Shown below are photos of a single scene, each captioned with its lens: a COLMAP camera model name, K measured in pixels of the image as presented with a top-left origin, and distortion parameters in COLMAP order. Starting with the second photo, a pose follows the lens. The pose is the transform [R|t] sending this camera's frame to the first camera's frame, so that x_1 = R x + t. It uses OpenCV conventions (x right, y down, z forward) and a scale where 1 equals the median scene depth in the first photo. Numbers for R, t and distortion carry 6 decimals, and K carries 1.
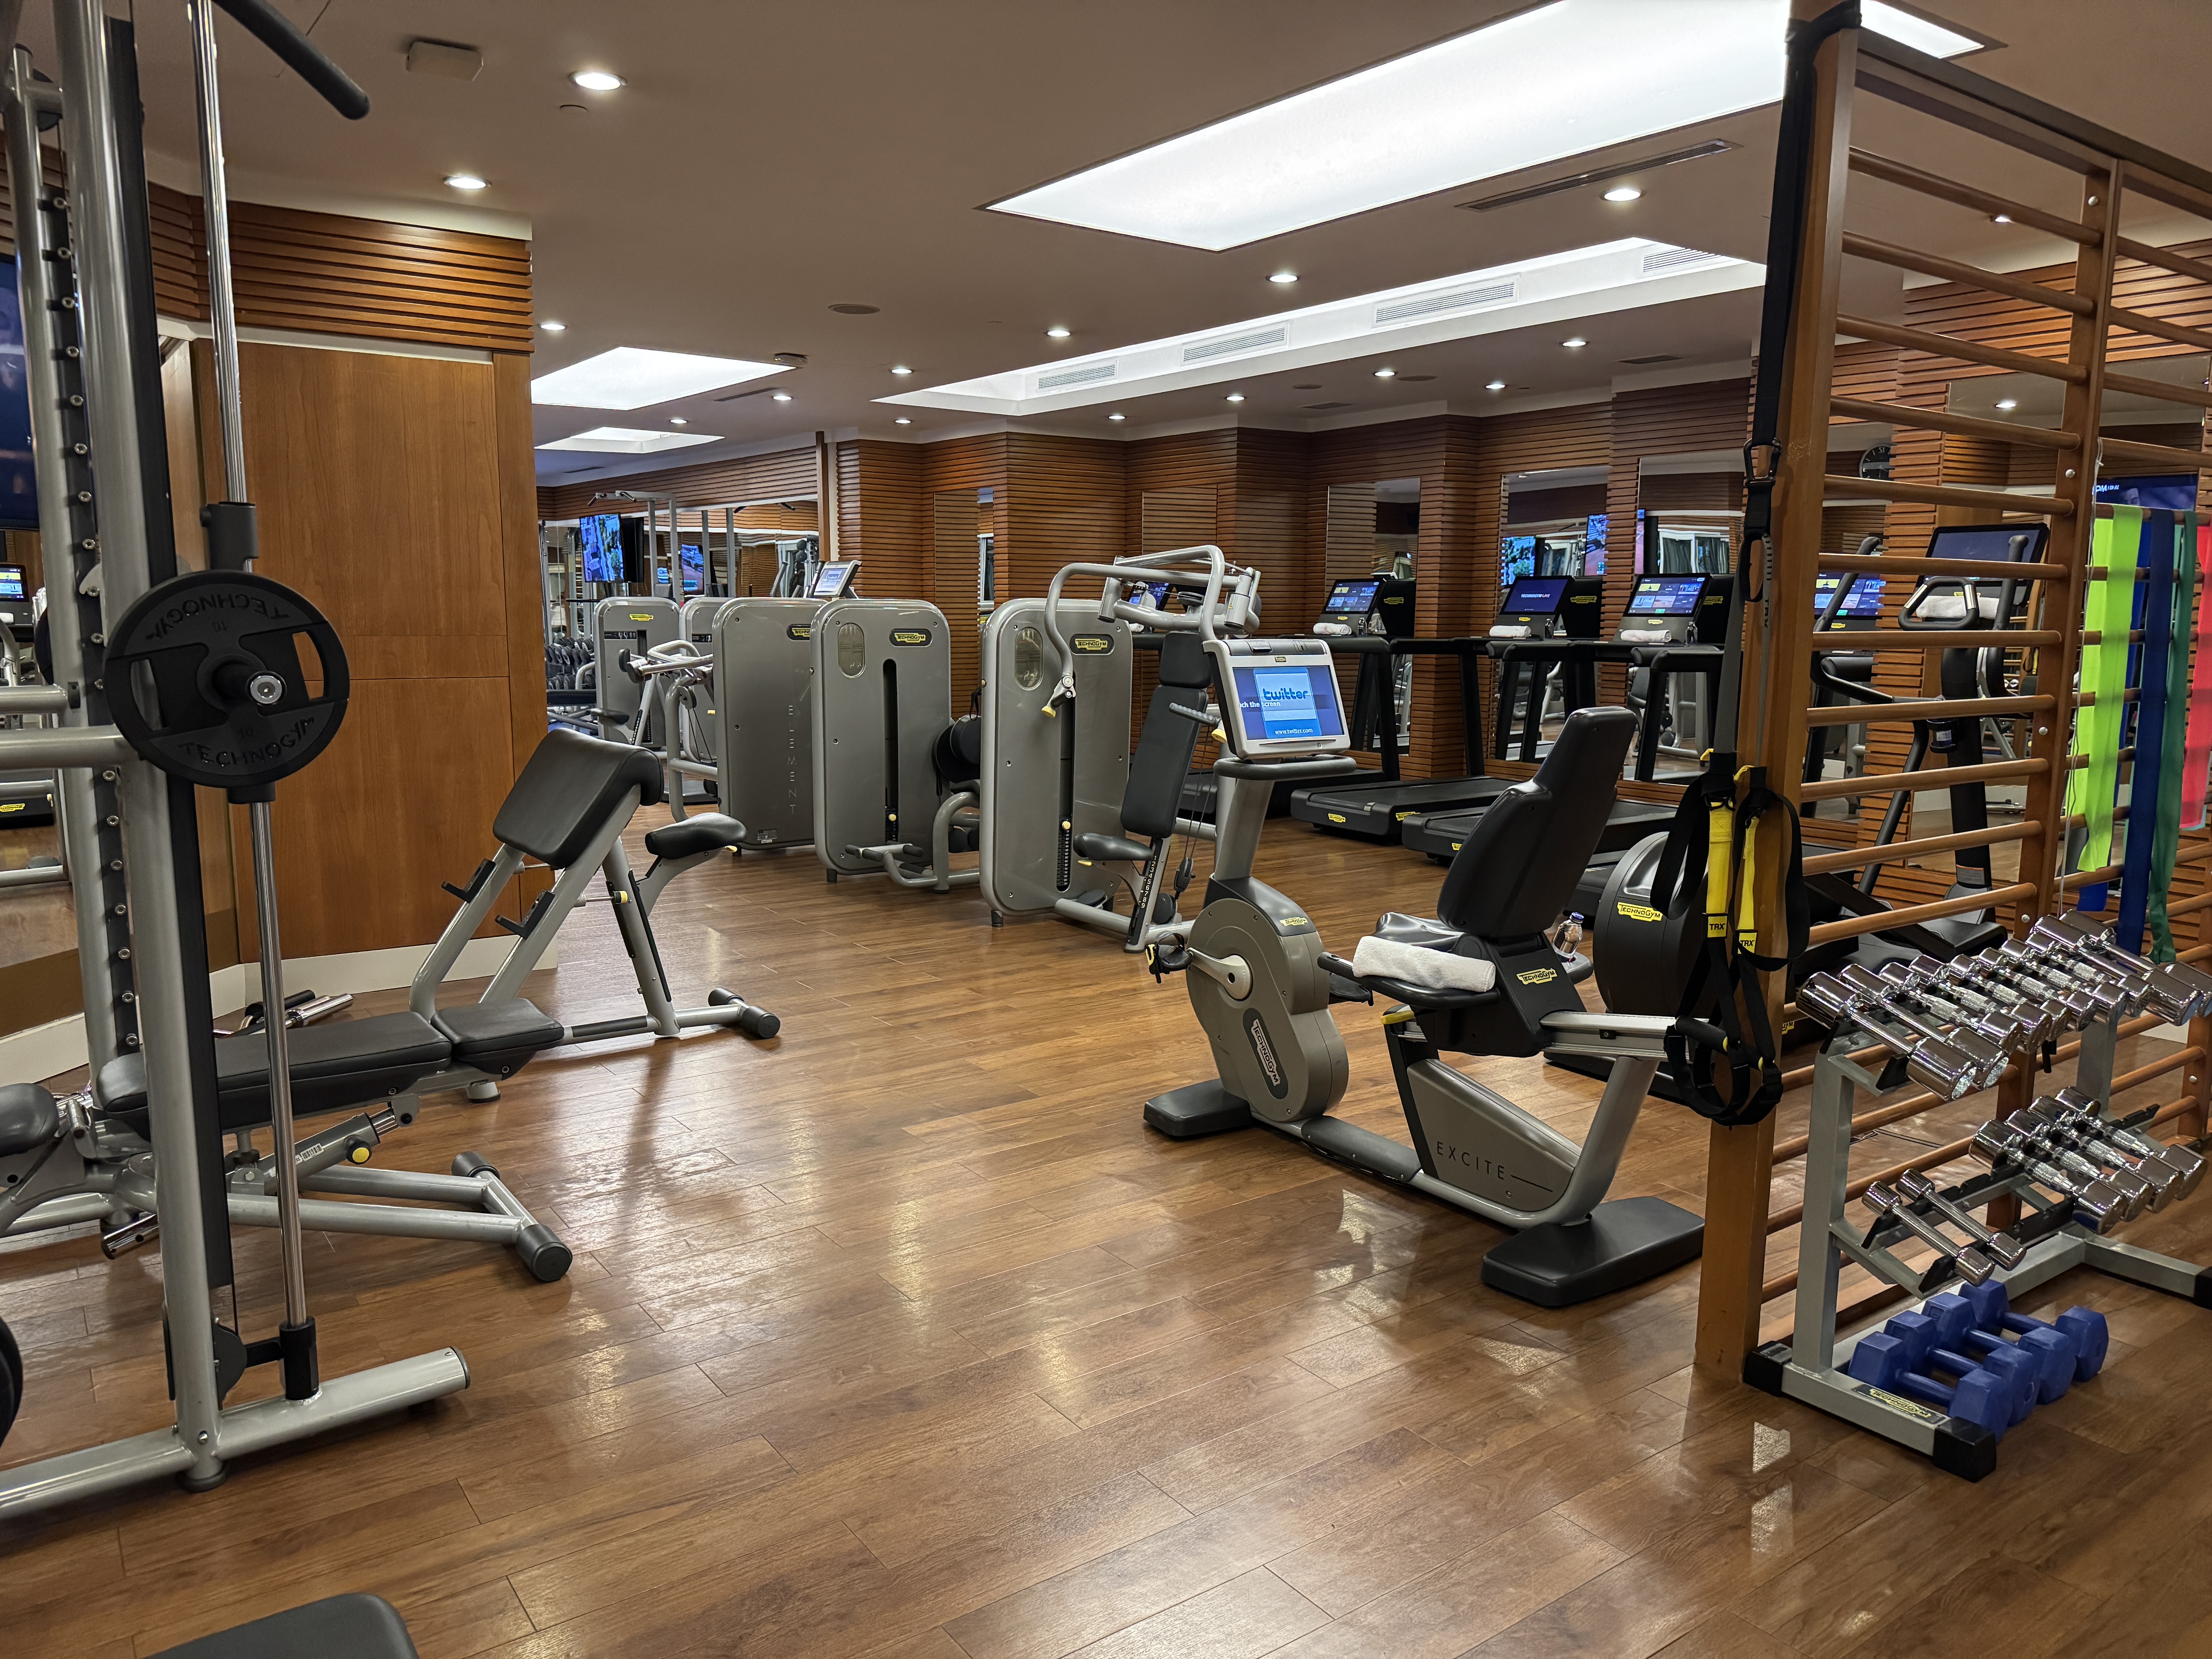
lens RADIAL K [[1560.7, 0, 1097.5], [0, 1560.7, 830.0], [0, 0, 1]] dist [0.016290, -0.024318]
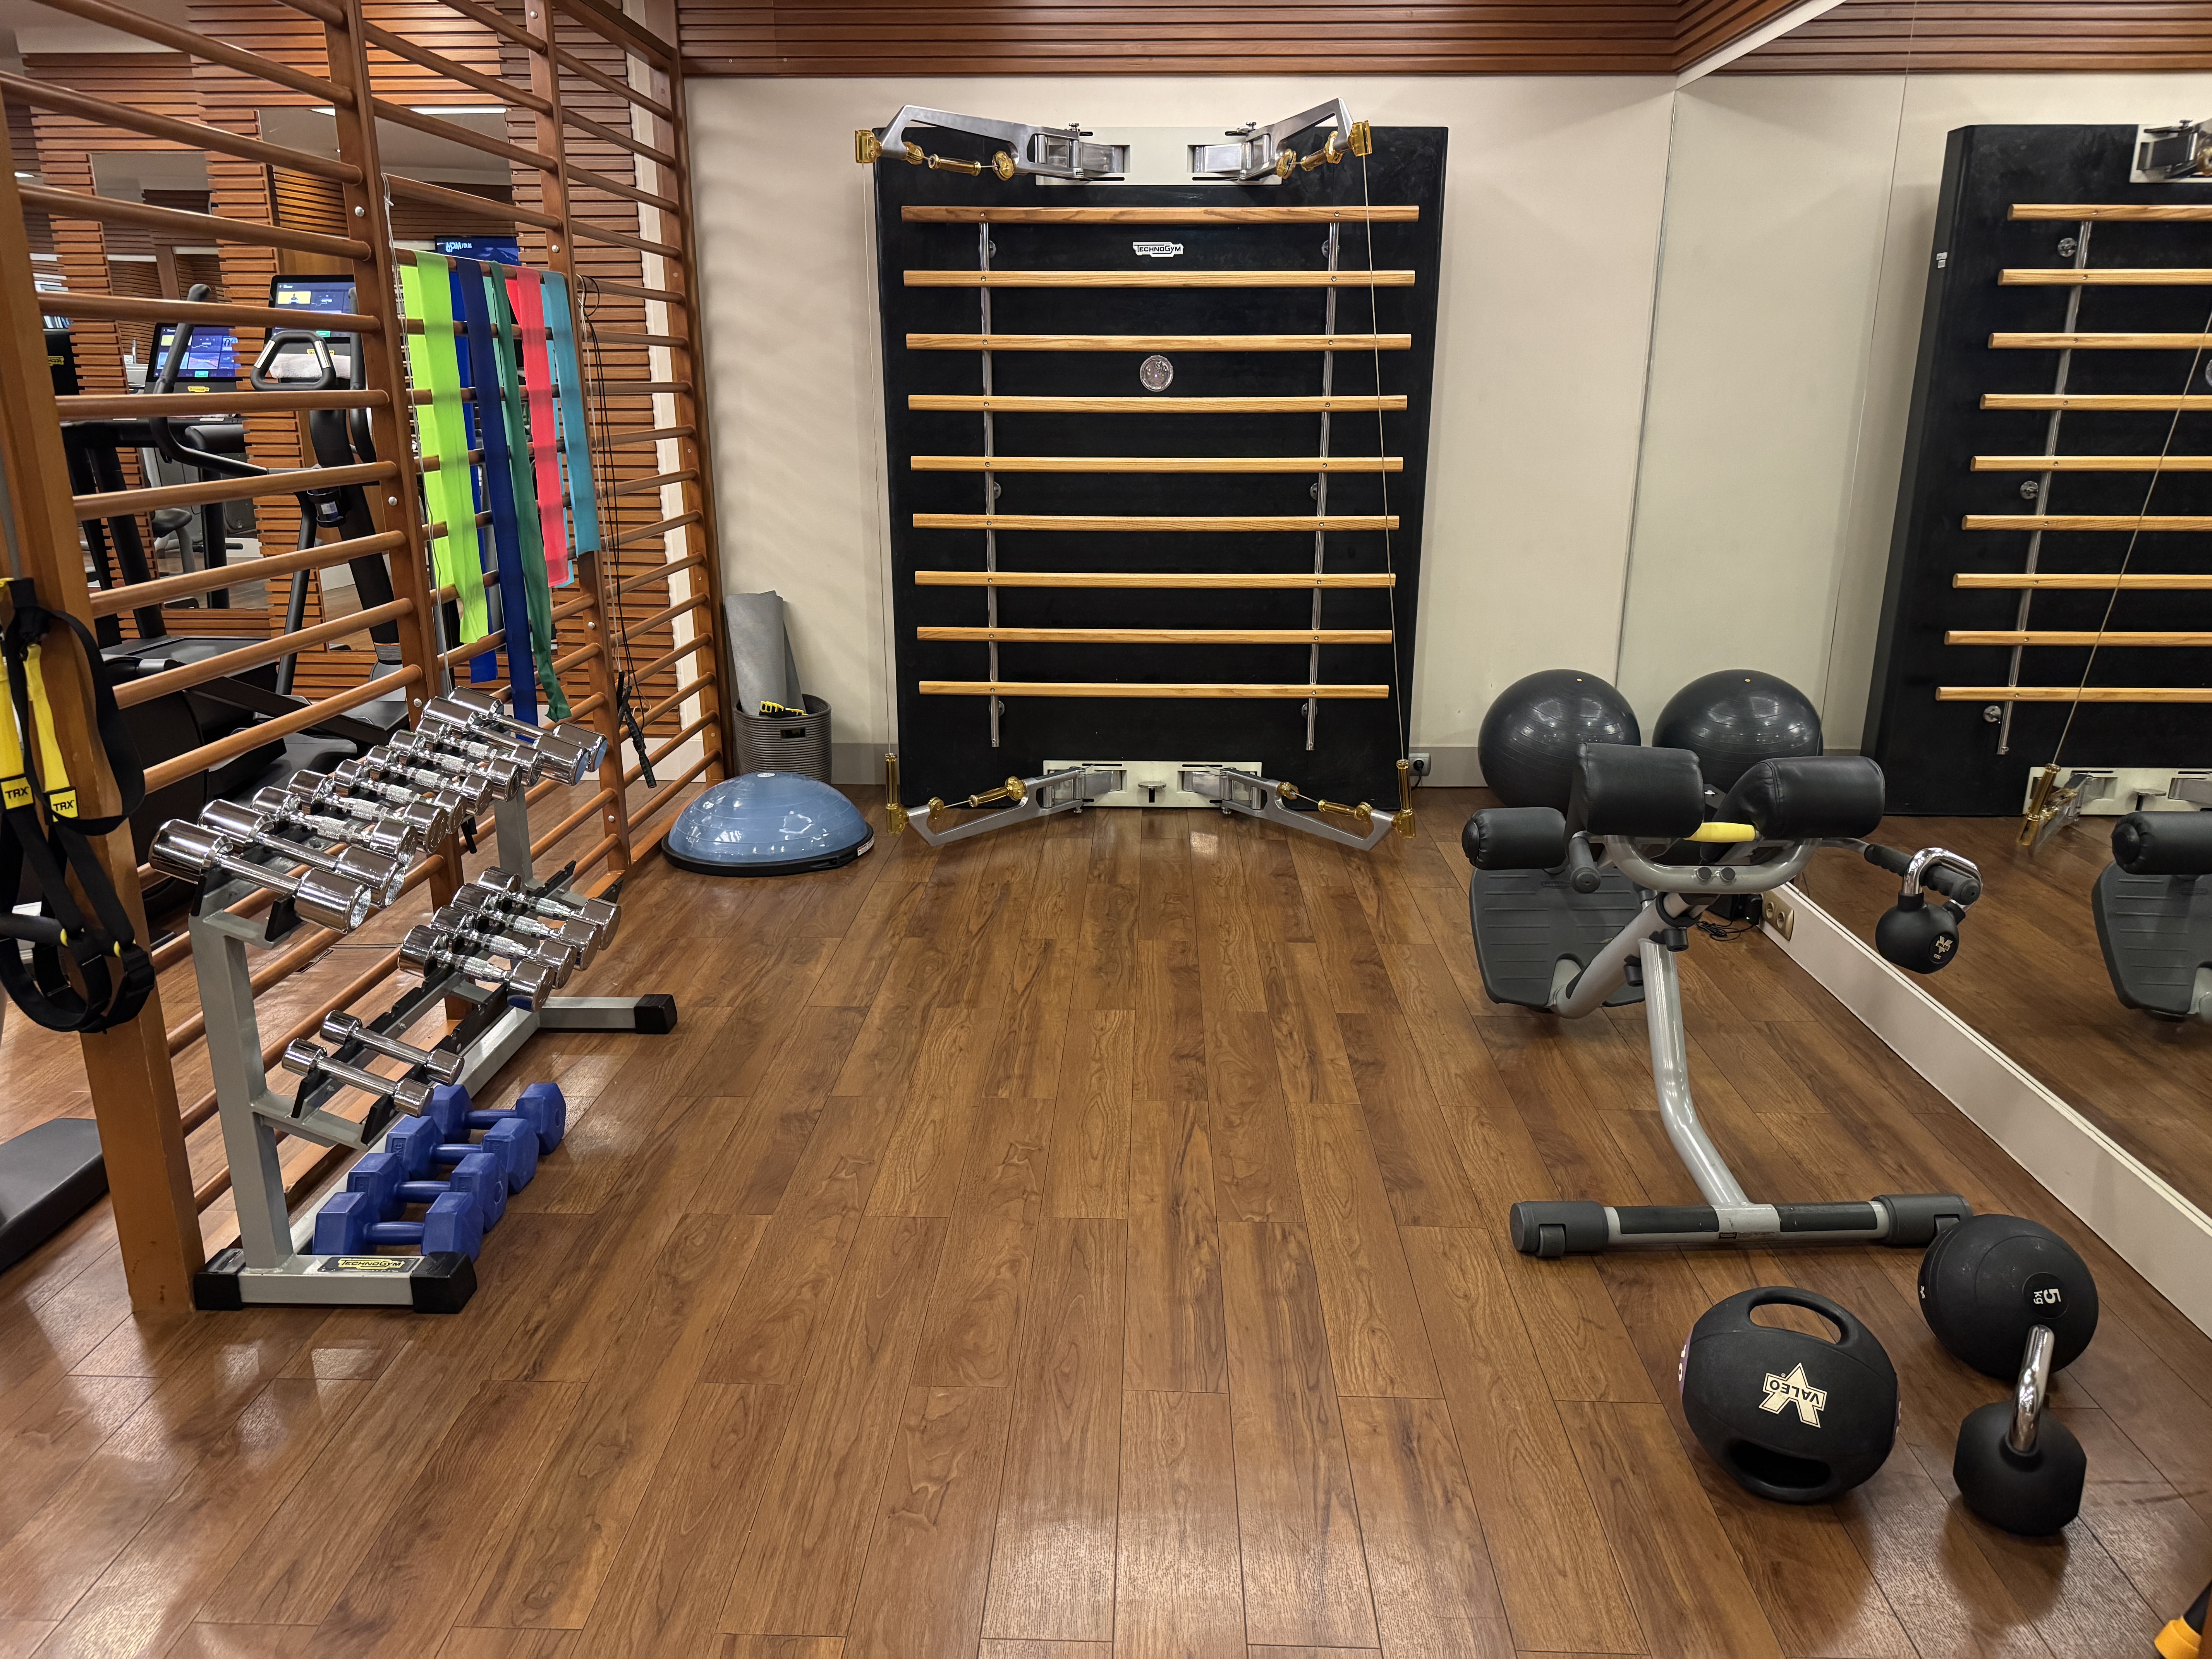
lens RADIAL K [[1560.7, 0, 1109.2], [0, 1560.7, 831.9], [0, 0, 1]] dist [0.016290, -0.024318]
pose [[0.605006, -0.232112, 0.761638, 0.123101], [0.118459, 0.972159, 0.202172, -0.010912], [-0.787360, -0.032092, 0.615658, 0.096115]]
